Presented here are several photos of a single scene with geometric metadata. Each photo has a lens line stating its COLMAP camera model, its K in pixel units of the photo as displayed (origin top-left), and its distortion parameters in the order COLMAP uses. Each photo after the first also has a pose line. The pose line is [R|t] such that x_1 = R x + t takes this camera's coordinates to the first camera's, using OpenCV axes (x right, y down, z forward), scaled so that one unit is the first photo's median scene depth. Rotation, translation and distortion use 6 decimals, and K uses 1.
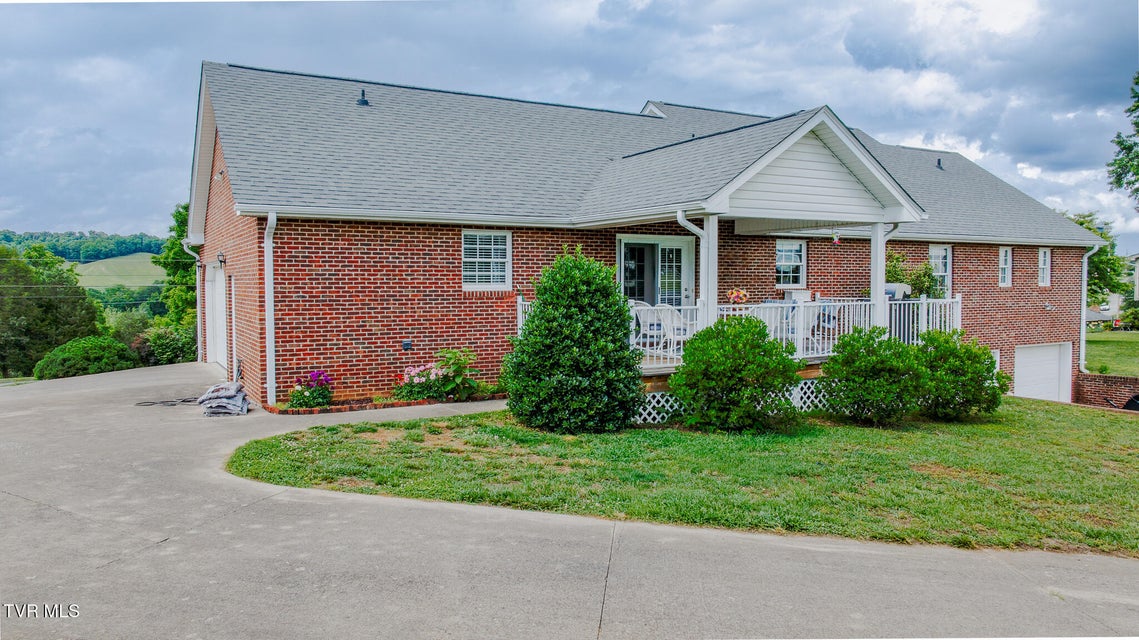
lens RADIAL K [[798.2, 0, 567.3], [0, 798.2, 327.7], [0, 0, 1]] dist [-0.036741, 0.033918]
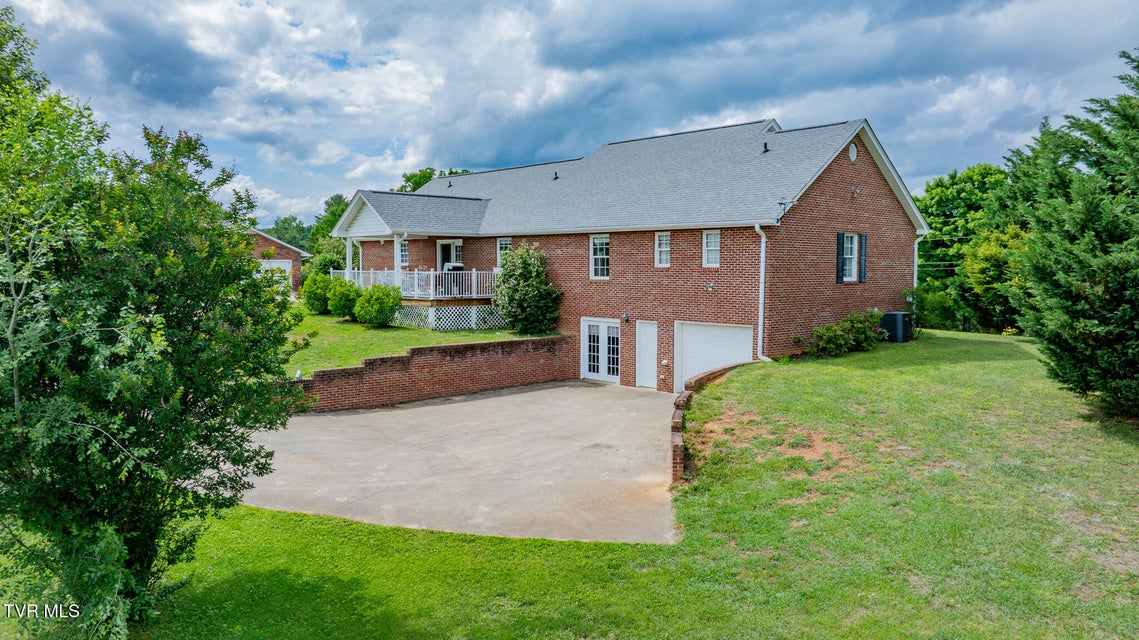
lens RADIAL K [[834.4, 0, 569.5], [0, 834.4, 320.0], [0, 0, 1]] dist [0.005537, 0.002663]
pose [[0.346672, 0.087818, -0.933867, 1.632244], [-0.042307, 0.996058, 0.077961, -0.063911], [0.937032, 0.012482, 0.349020, 0.453246]]
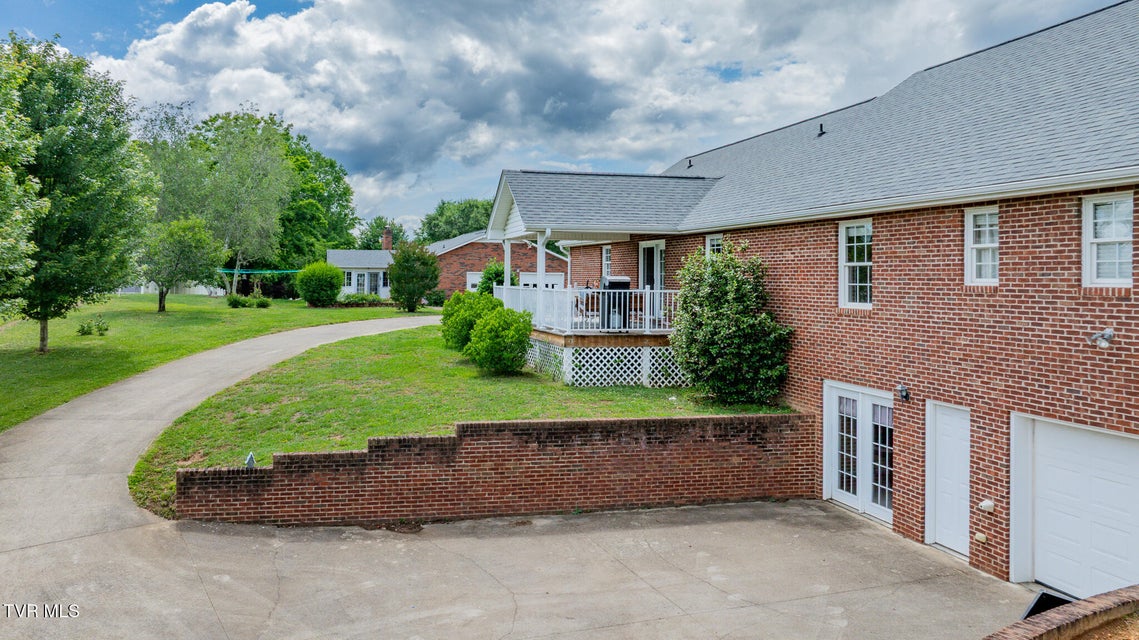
lens RADIAL K [[797.4, 0, 567.8], [0, 797.4, 283.4], [0, 0, 1]] dist [0.023706, 0.002037]
pose [[-0.170105, 0.029978, -0.984970, 1.097392], [-0.037428, 0.998619, 0.036857, -0.062162], [0.984715, 0.043135, -0.168748, 0.823439]]
